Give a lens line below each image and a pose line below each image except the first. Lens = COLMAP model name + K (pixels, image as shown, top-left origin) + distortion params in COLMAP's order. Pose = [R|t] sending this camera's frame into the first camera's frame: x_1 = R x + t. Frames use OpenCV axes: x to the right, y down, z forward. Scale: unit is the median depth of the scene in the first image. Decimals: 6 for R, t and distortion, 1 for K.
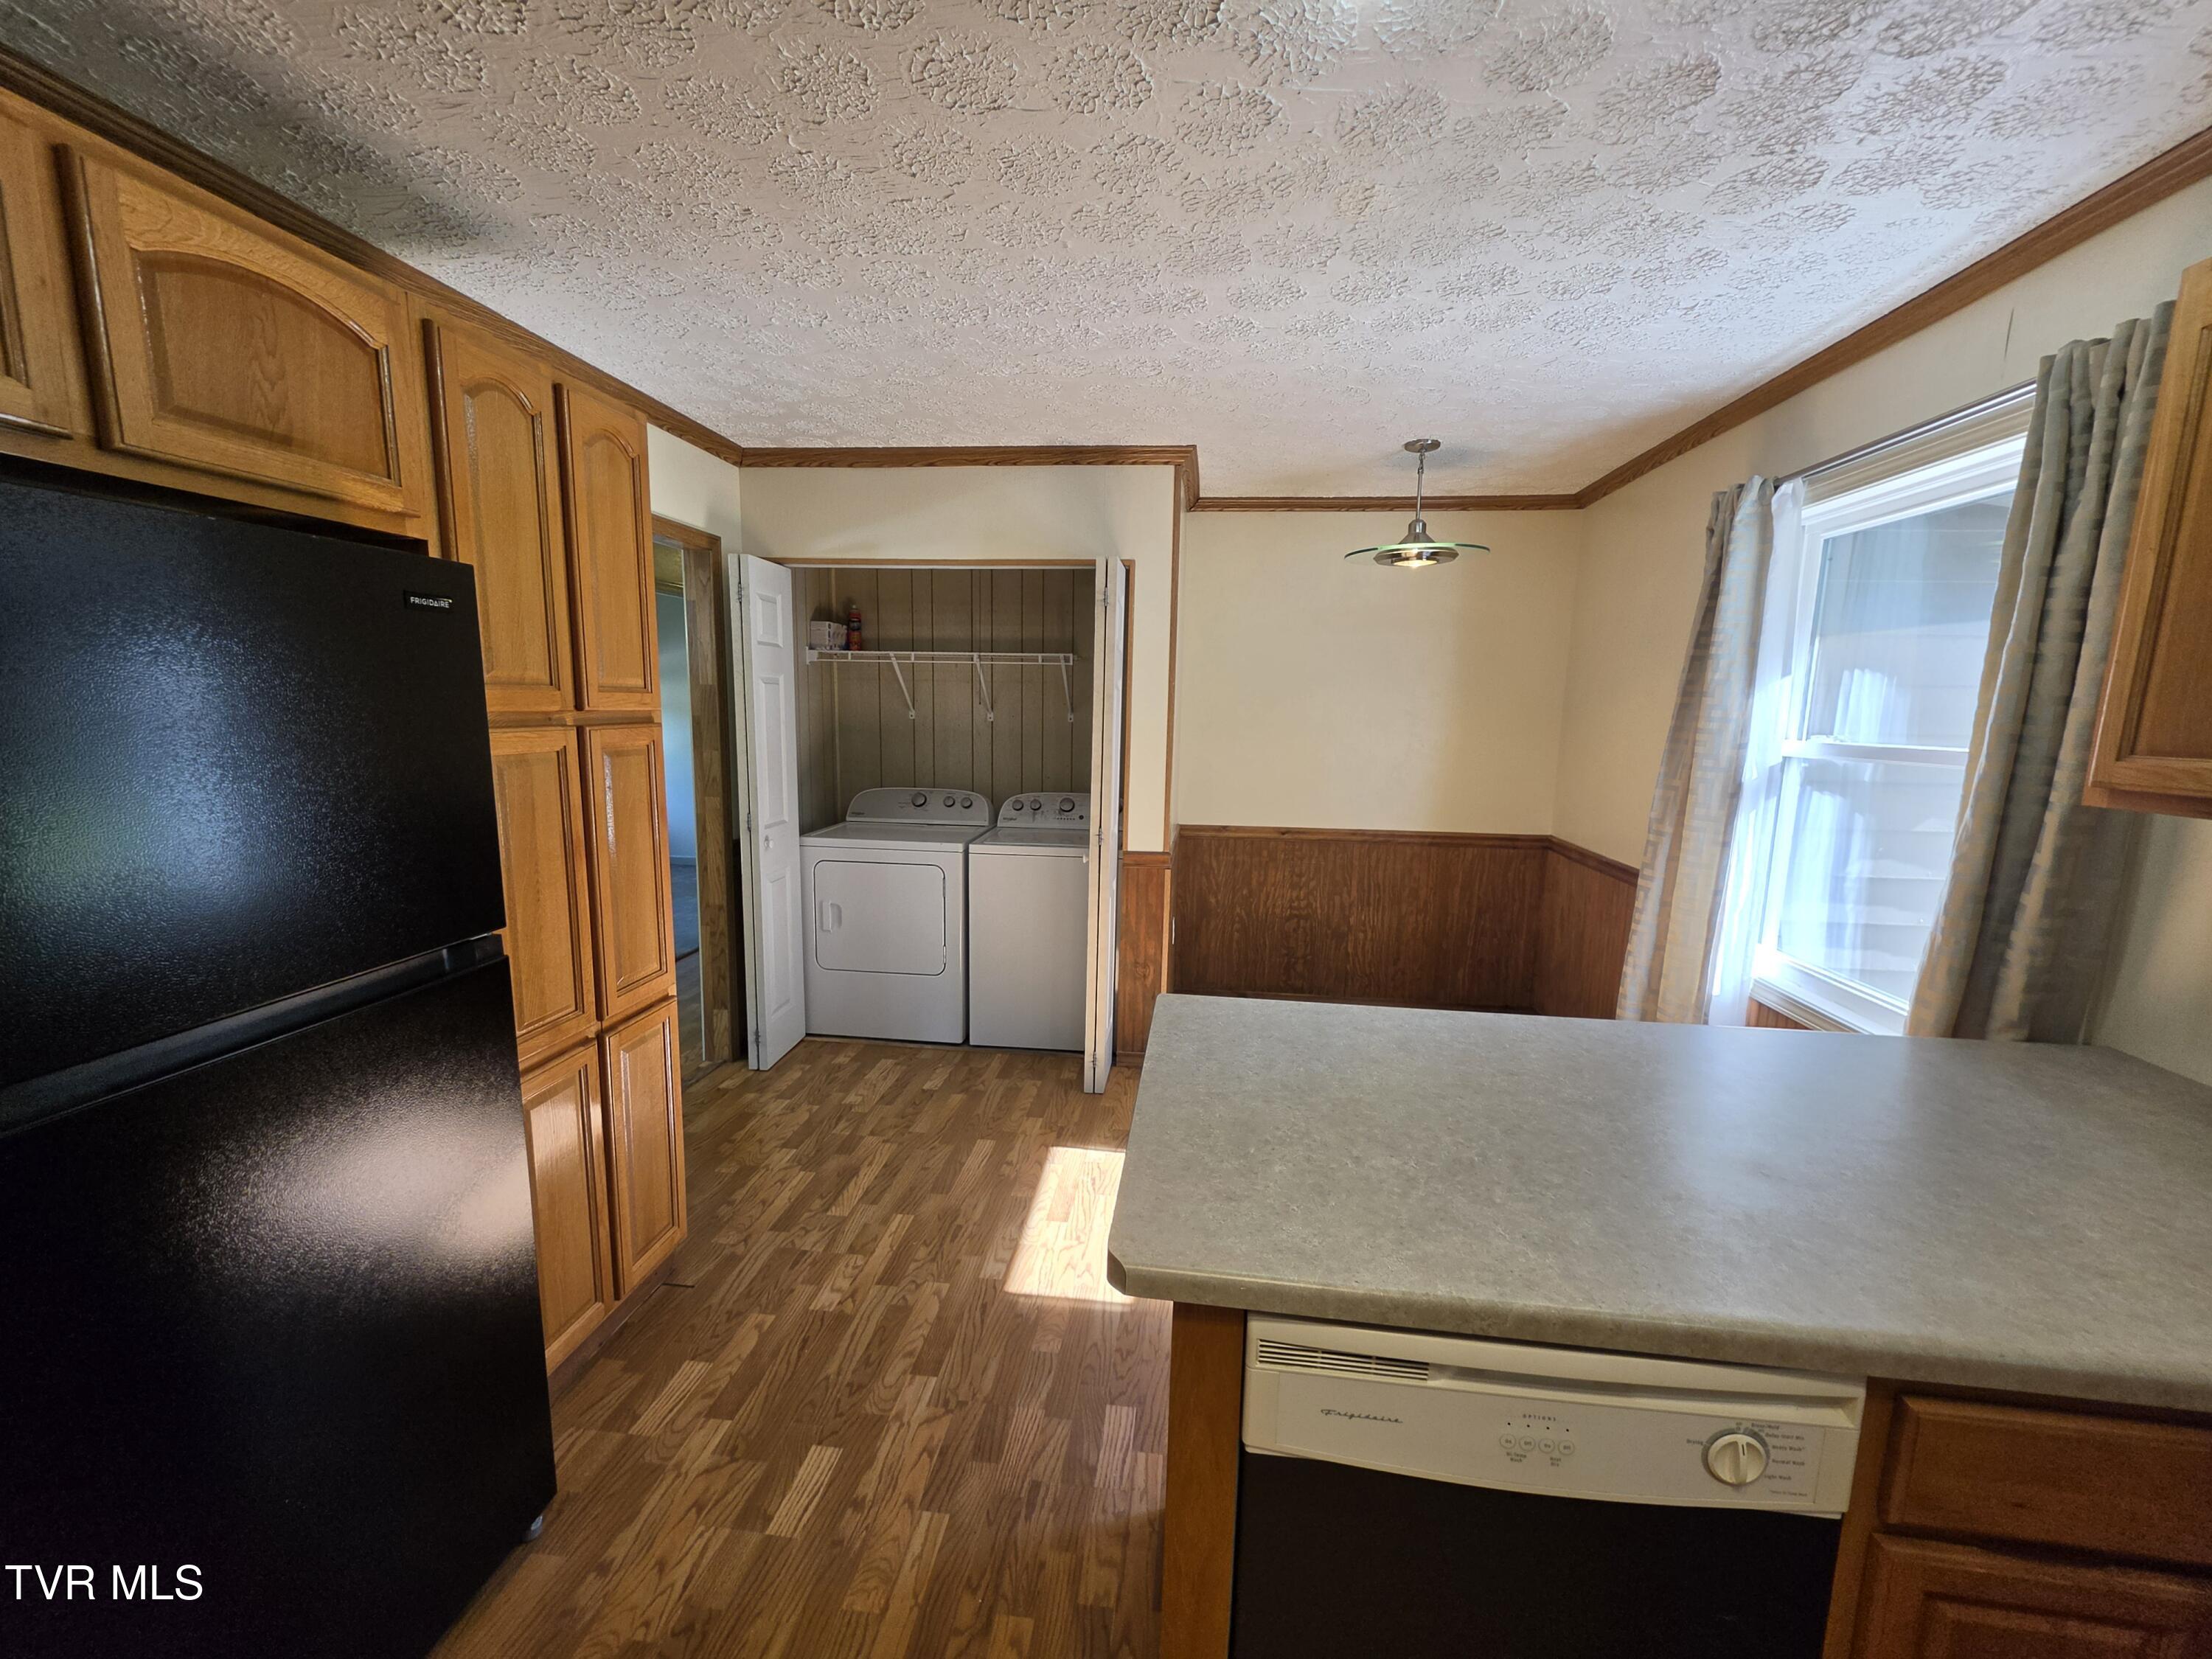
lens RADIAL K [[888.5, 0, 1101.0], [0, 888.5, 835.5], [0, 0, 1]] dist [-0.000880, -0.000039]
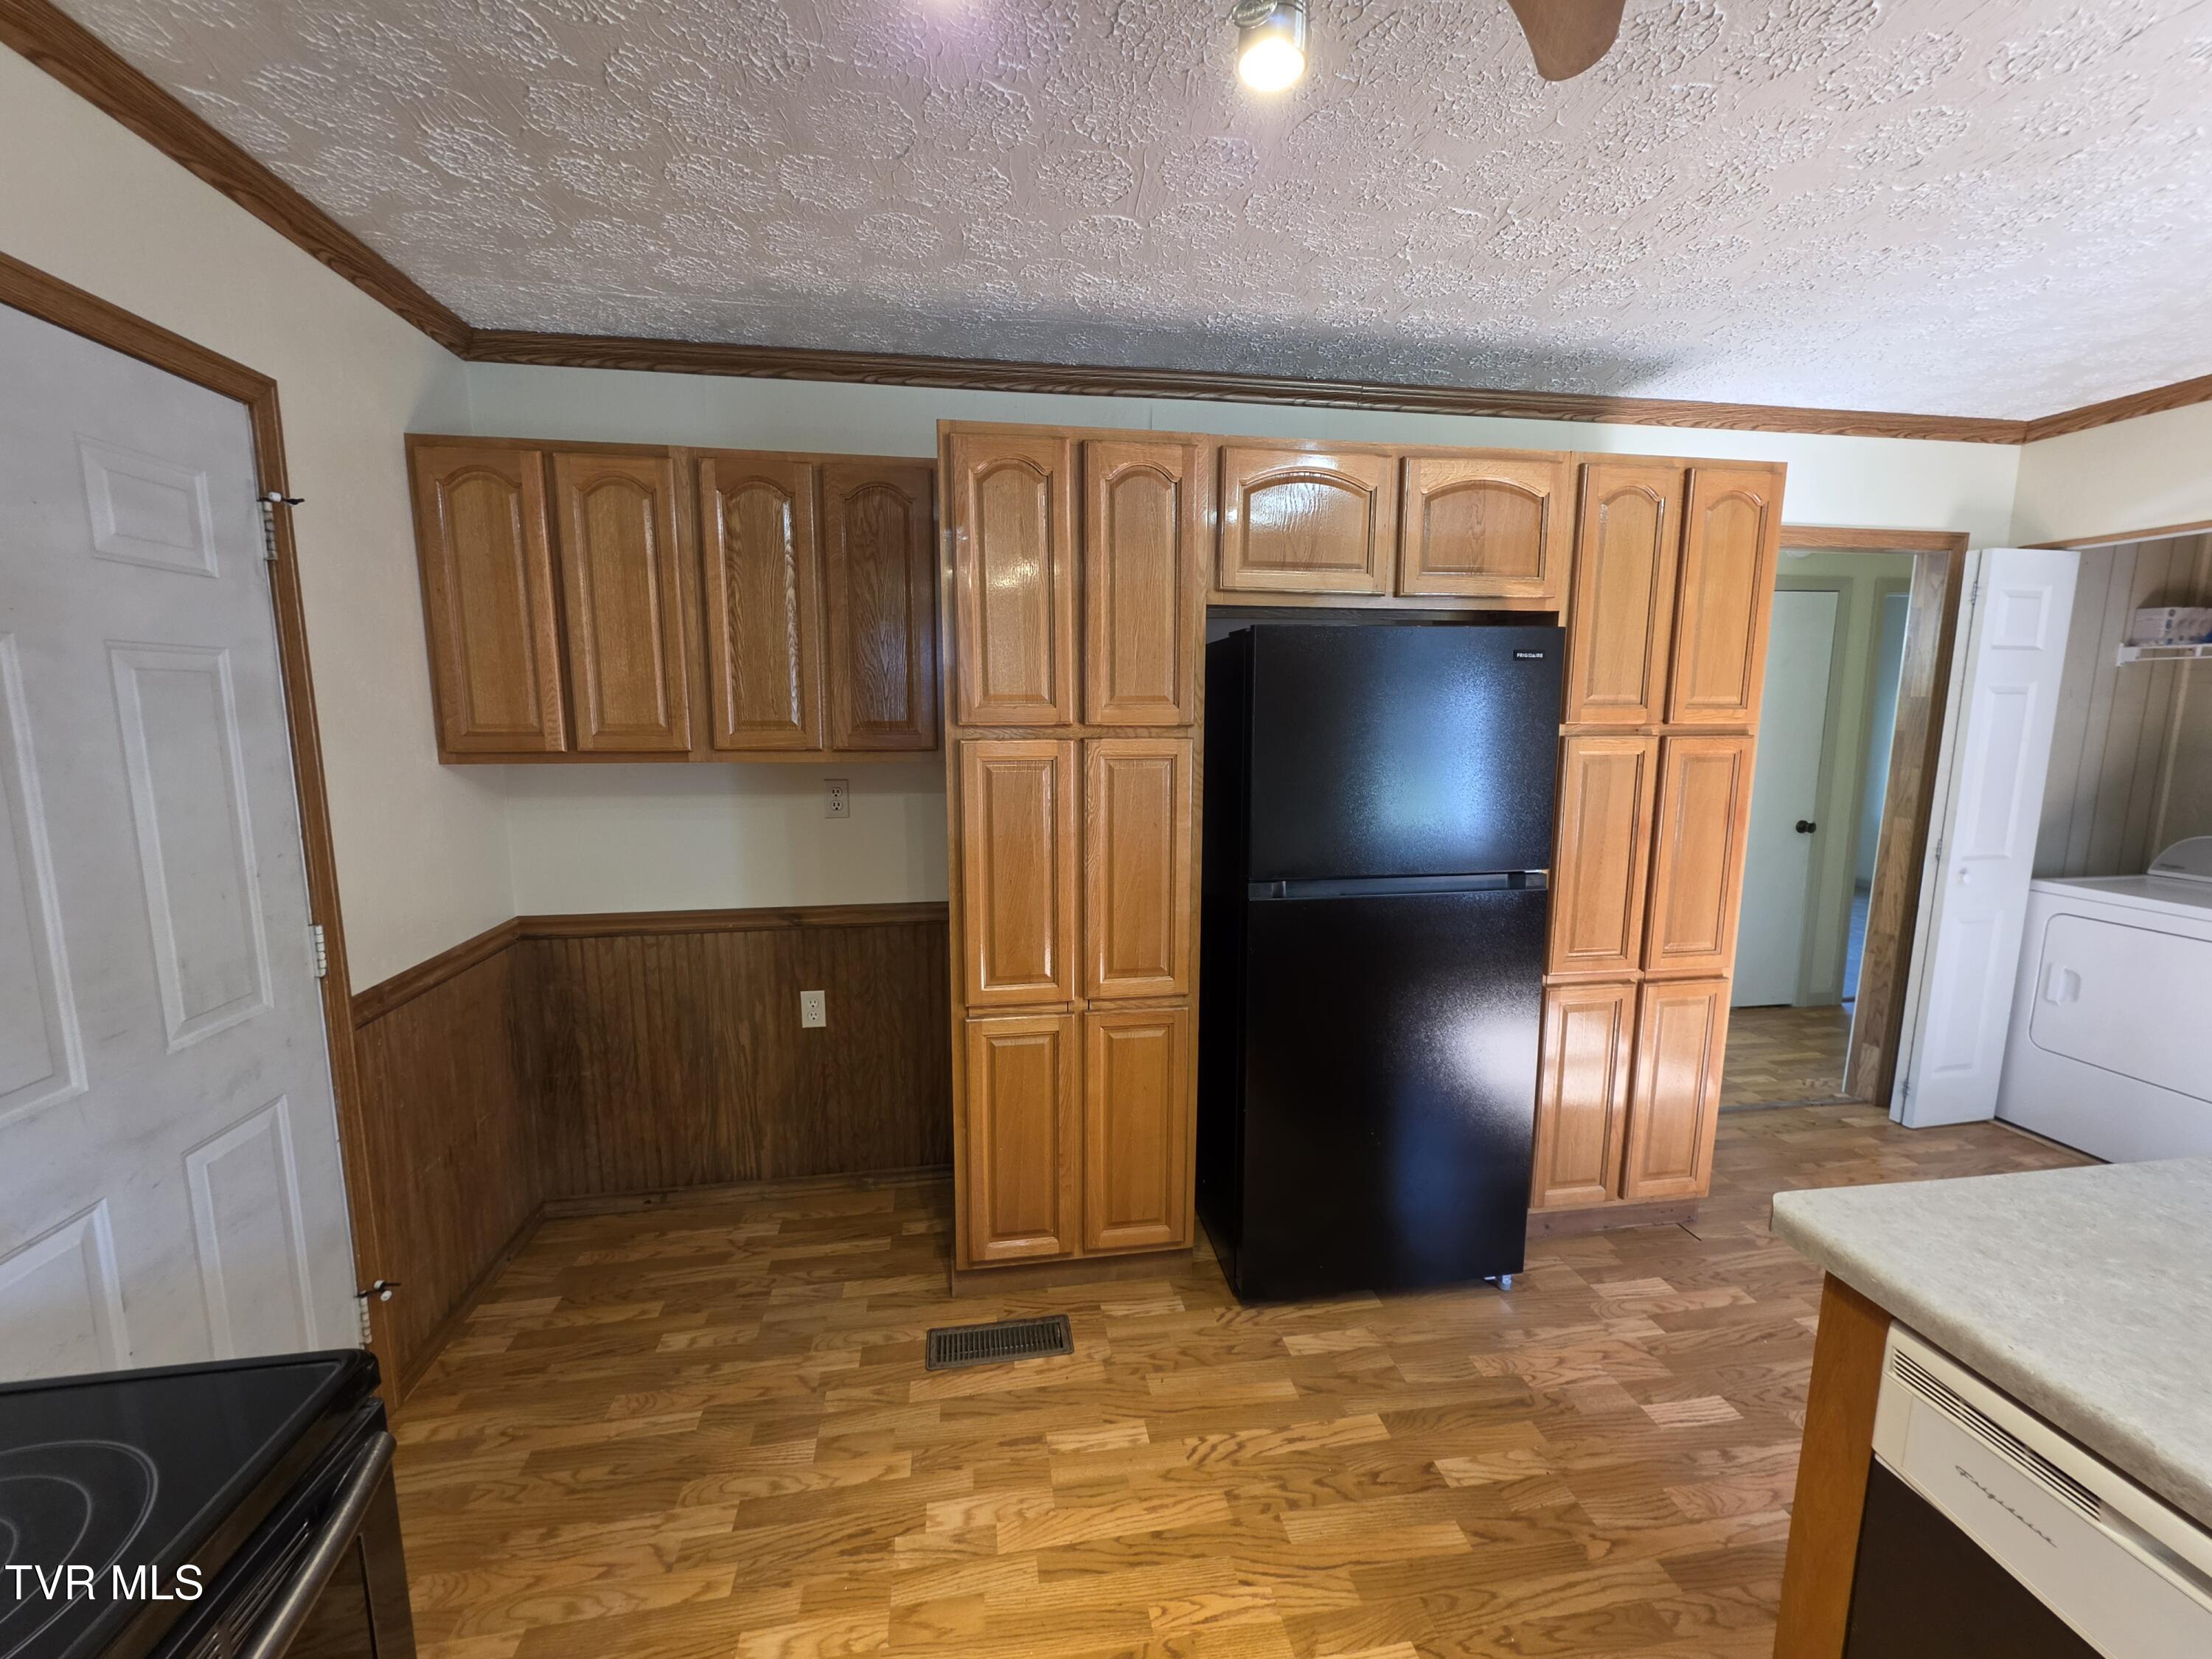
lens RADIAL K [[888.5, 0, 1107.9], [0, 888.5, 834.3], [0, 0, 1]] dist [-0.000880, -0.000039]
pose [[0.270670, 0.118662, -0.955331, 0.407275], [-0.136755, 0.987049, 0.083856, 0.016454], [0.952909, 0.107949, 0.283392, -0.093816]]
